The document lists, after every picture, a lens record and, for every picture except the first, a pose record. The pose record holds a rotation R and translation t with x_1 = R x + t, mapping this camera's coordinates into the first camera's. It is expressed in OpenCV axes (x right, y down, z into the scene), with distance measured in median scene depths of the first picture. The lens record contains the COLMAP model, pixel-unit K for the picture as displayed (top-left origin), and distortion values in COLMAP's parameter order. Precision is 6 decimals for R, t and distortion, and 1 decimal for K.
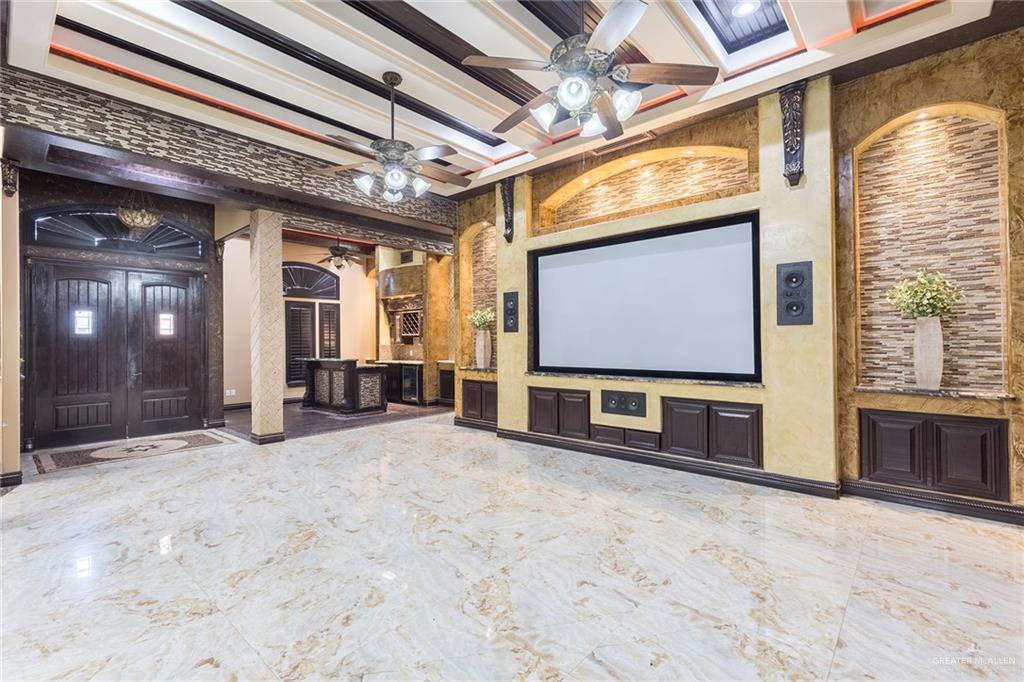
lens RADIAL K [[457.6, 0, 505.9], [0, 457.6, 337.0], [0, 0, 1]] dist [0.007986, -0.001648]
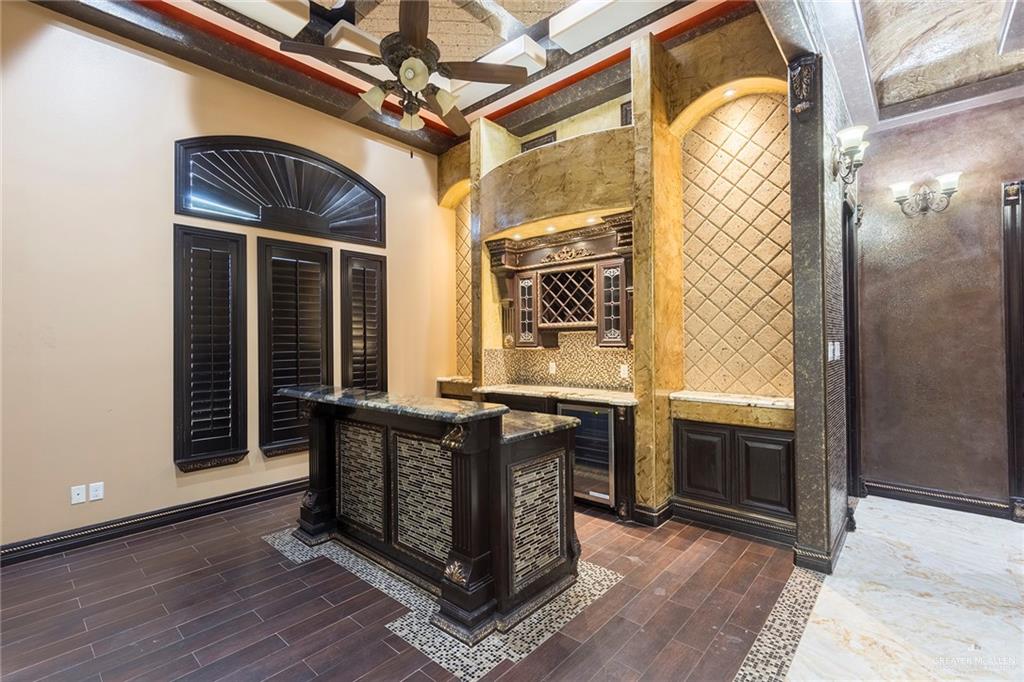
lens RADIAL K [[457.6, 0, 506.4], [0, 457.6, 335.0], [0, 0, 1]] dist [0.007986, -0.001648]
pose [[0.999999, -0.001401, 0.000970, -0.543175], [0.001405, 0.999990, -0.004167, 0.012302], [-0.000964, 0.004169, 0.999991, 1.231493]]
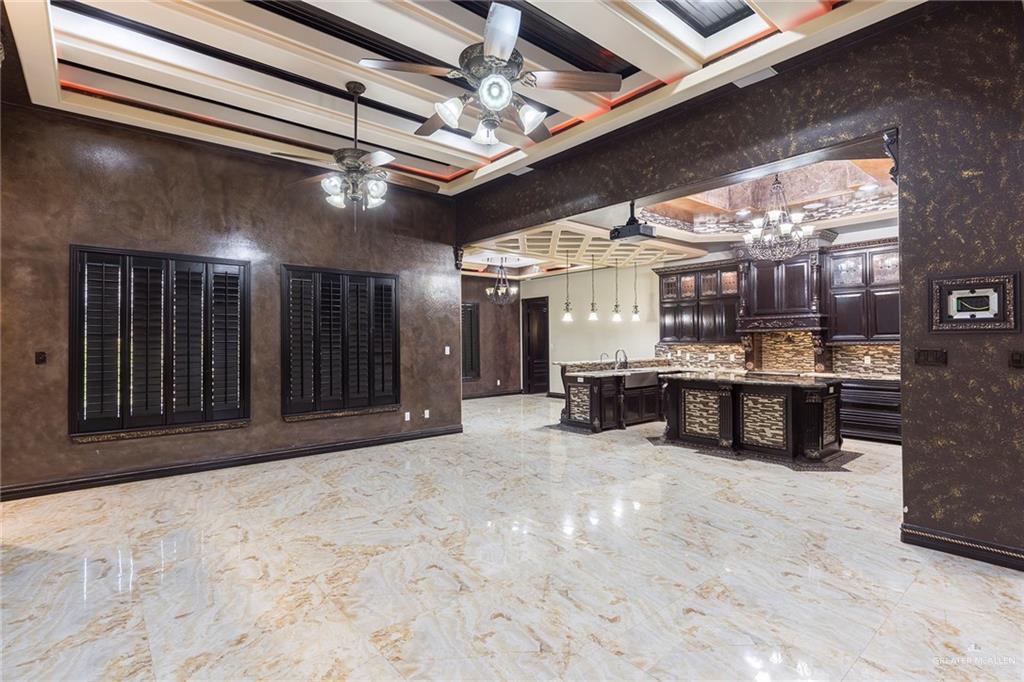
lens RADIAL K [[494.4, 0, 508.8], [0, 494.4, 336.5], [0, 0, 1]] dist [0.000026, -0.000634]
pose [[-0.990950, 0.017131, 0.133132, -0.290639], [0.014499, 0.999680, -0.020719, 0.006765], [-0.133444, -0.018601, -0.990882, 1.370393]]
